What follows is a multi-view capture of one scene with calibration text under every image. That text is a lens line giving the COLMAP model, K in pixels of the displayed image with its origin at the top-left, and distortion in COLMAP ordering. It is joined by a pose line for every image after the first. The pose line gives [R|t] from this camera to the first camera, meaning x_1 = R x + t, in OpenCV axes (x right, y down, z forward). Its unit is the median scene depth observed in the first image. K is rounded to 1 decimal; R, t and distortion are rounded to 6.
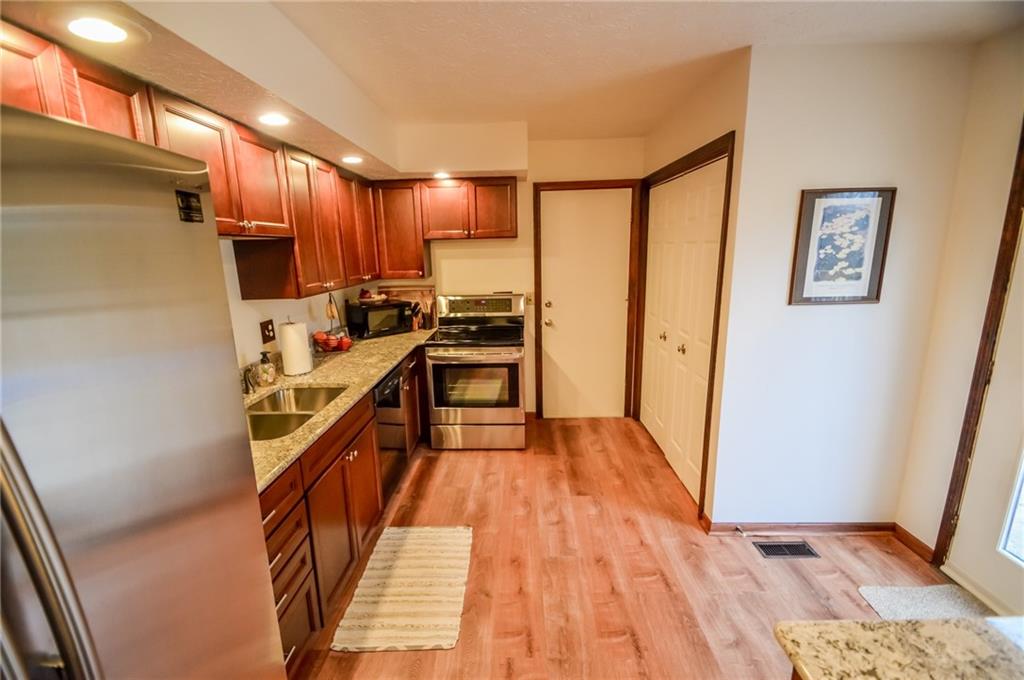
lens RADIAL K [[460.1, 0, 512.5], [0, 460.1, 347.6], [0, 0, 1]] dist [0.001412, -0.008978]
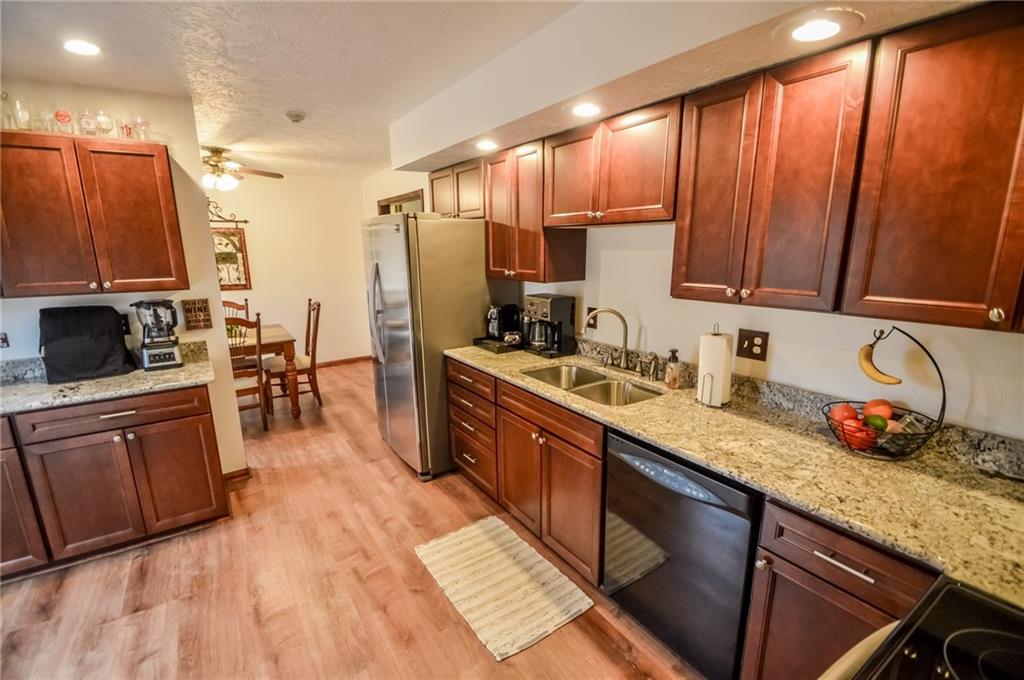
lens RADIAL K [[460.1, 0, 509.9], [0, 460.1, 344.8], [0, 0, 1]] dist [0.001412, -0.008978]
pose [[-0.824961, 0.150092, -0.544897, 0.216806], [-0.090759, 0.916404, 0.389829, -0.324900], [0.557856, 0.371048, -0.742375, 1.503888]]
